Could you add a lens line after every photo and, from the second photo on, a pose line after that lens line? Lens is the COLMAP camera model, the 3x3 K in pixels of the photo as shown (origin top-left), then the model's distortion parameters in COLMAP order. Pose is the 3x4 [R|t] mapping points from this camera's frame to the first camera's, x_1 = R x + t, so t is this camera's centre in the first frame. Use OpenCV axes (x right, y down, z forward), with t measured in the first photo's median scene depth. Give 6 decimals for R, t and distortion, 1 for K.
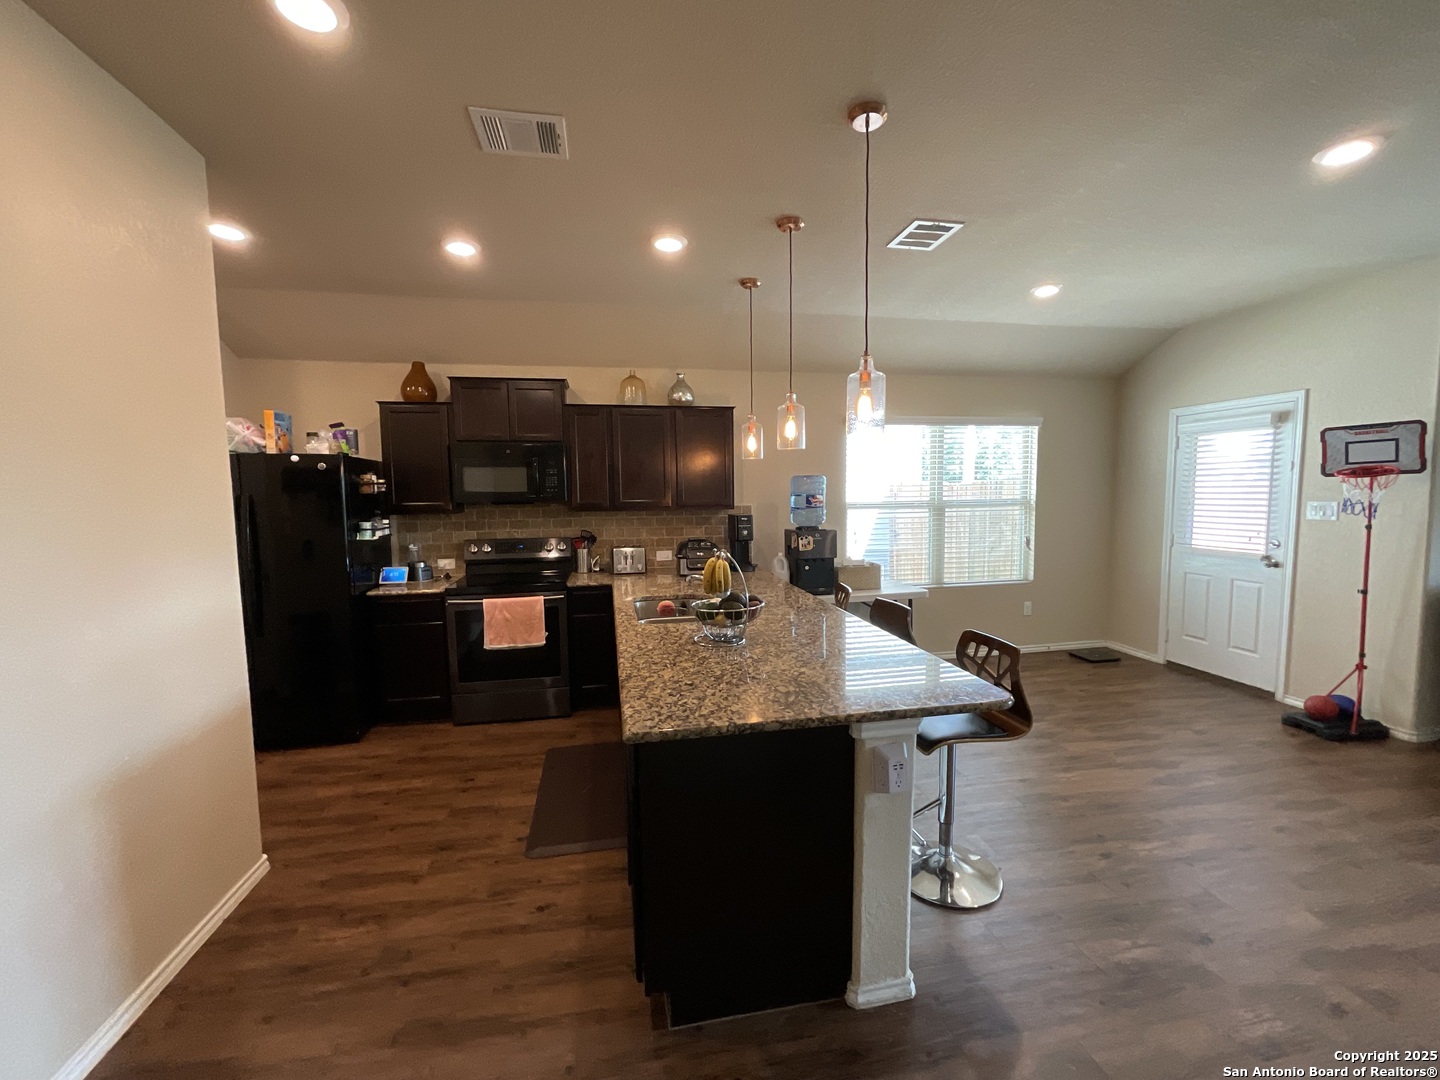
lens RADIAL K [[582.1, 0, 713.7], [0, 582.1, 538.5], [0, 0, 1]] dist [-0.003333, 0.002628]
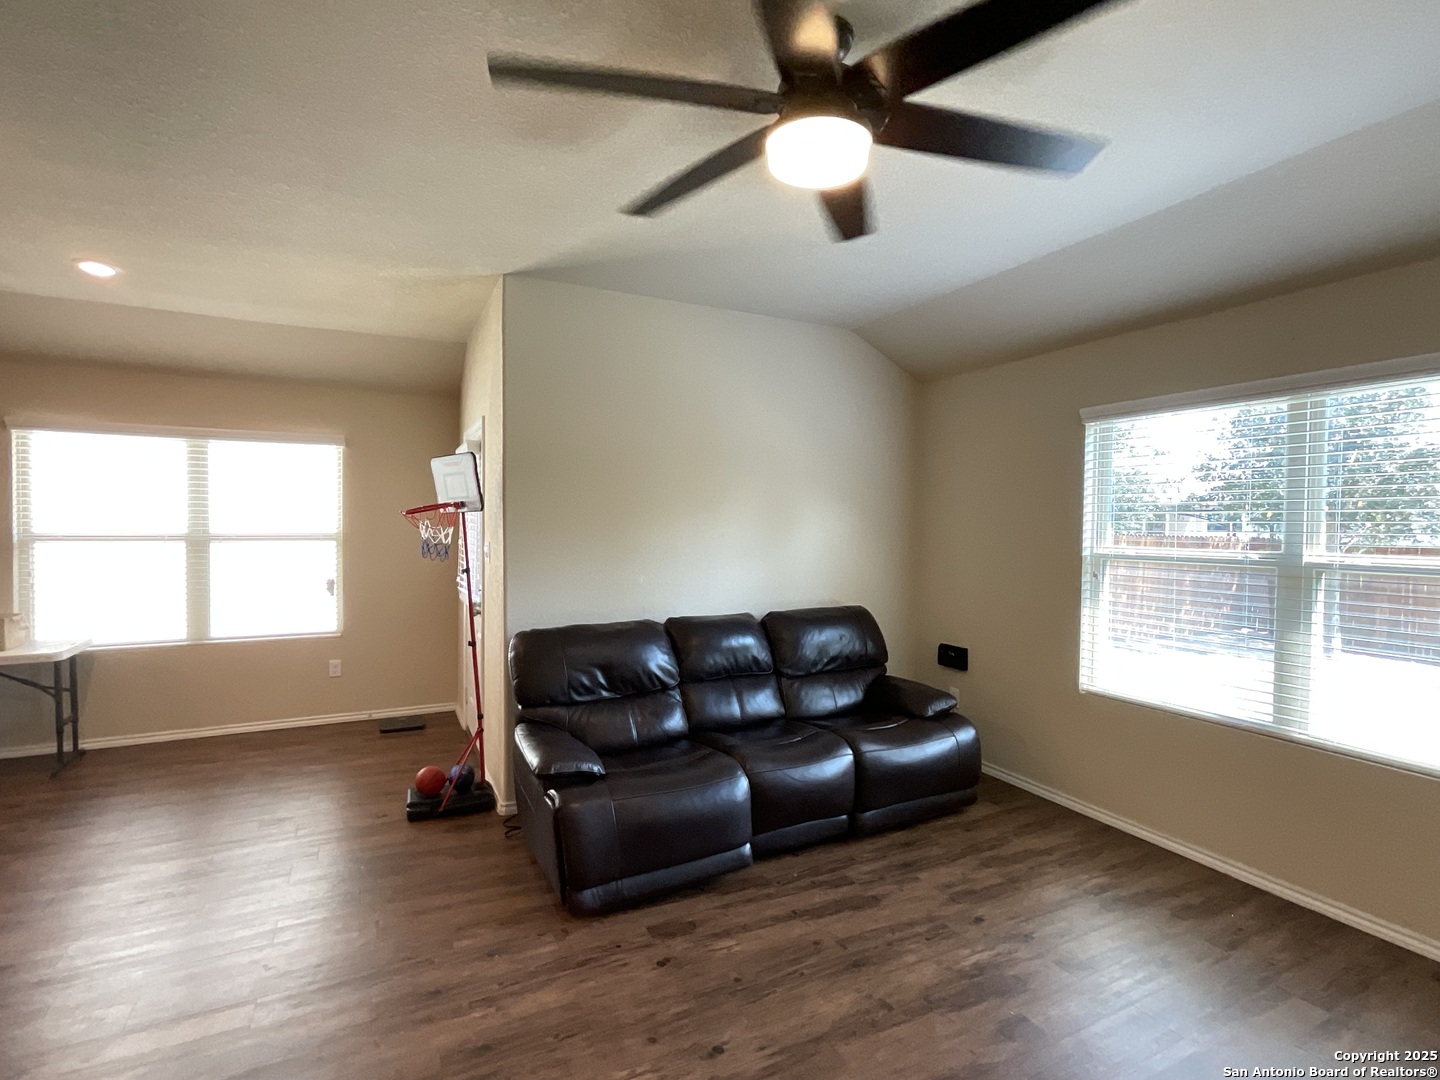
lens RADIAL K [[674.1, 0, 723.7], [0, 674.1, 534.0], [0, 0, 1]] dist [0.001666, -0.001867]
pose [[0.959224, 0.022278, 0.281767, 1.034090], [-0.003143, 0.997668, -0.068182, -0.005231], [-0.282629, 0.064516, 0.957057, -0.089356]]
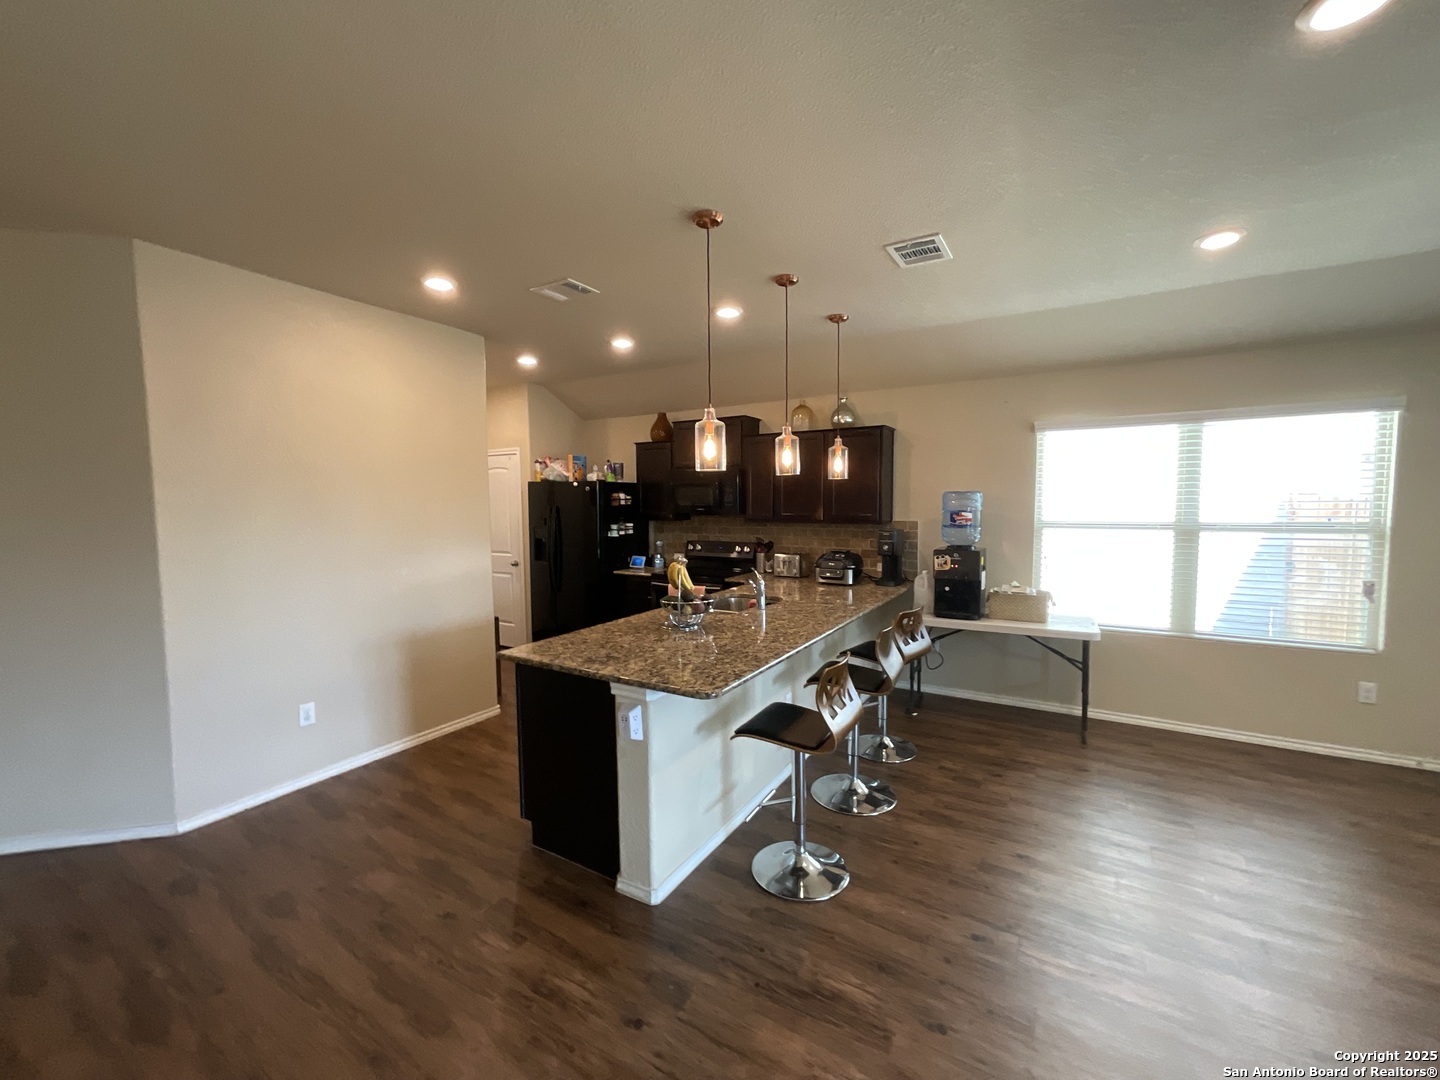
lens RADIAL K [[582.1, 0, 717.4], [0, 582.1, 538.6], [0, 0, 1]] dist [-0.003333, 0.002628]
pose [[0.748657, 0.051130, -0.660982, 0.545608], [-0.055690, 0.998348, 0.014150, -0.025847], [0.660614, 0.026217, 0.750268, 0.040497]]
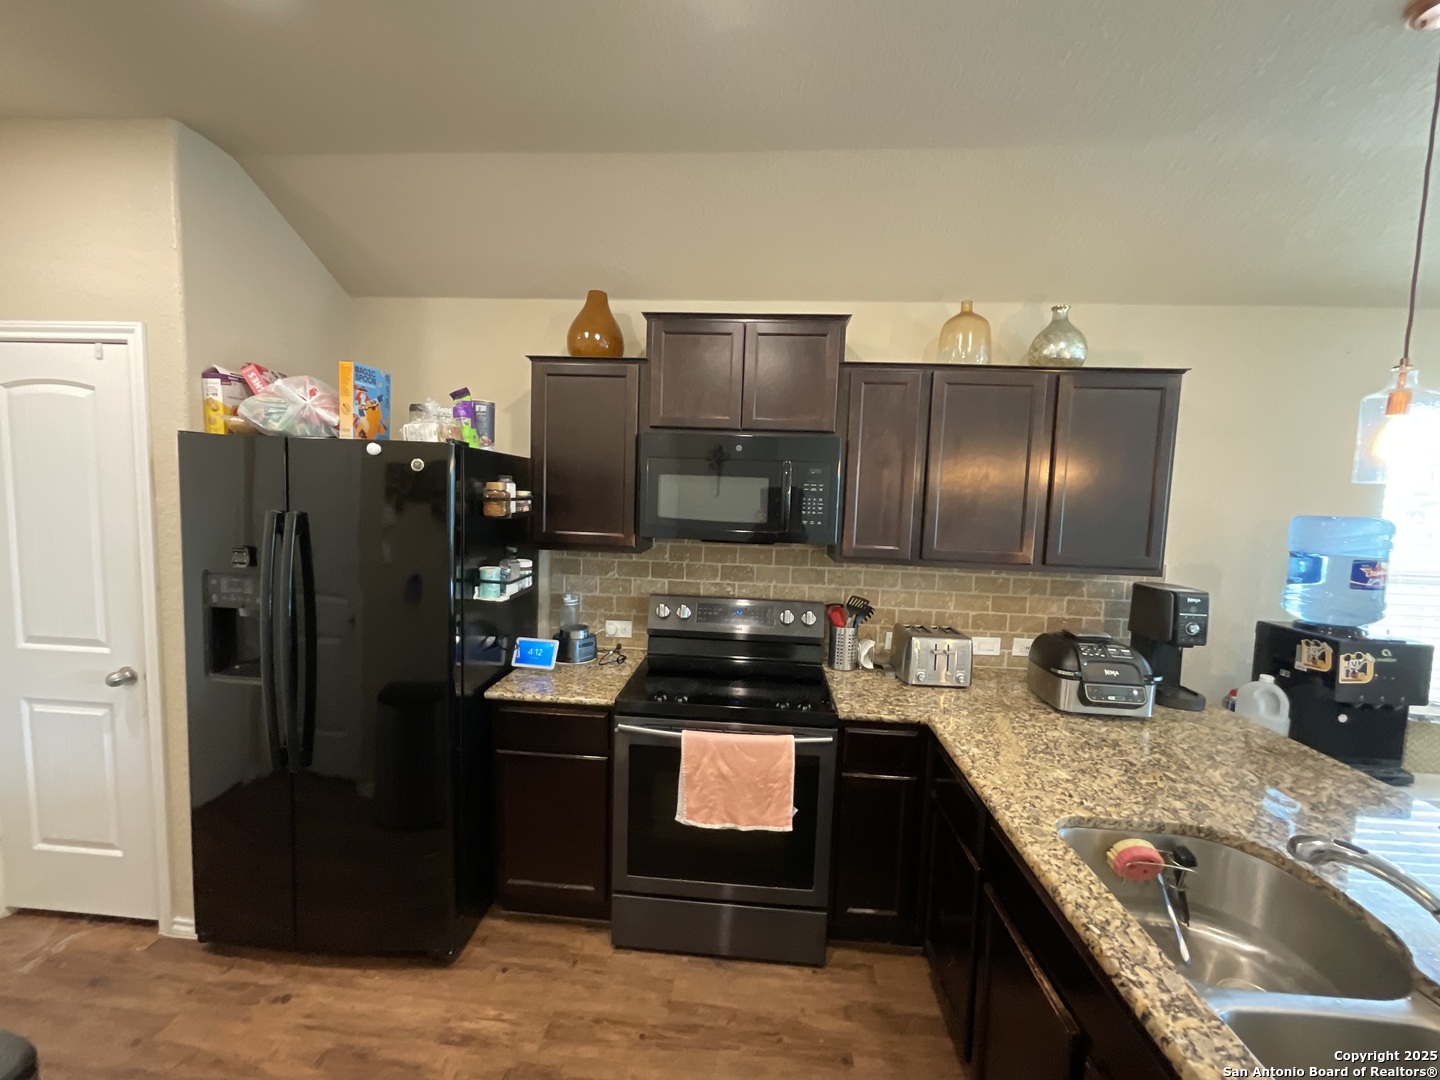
lens RADIAL K [[582.1, 0, 720.4], [0, 582.1, 541.0], [0, 0, 1]] dist [-0.003333, 0.002628]
pose [[0.966361, 0.066027, -0.248571, -0.227128], [-0.066667, 0.997758, 0.005852, -0.064395], [0.248401, 0.010917, 0.968596, 0.467882]]
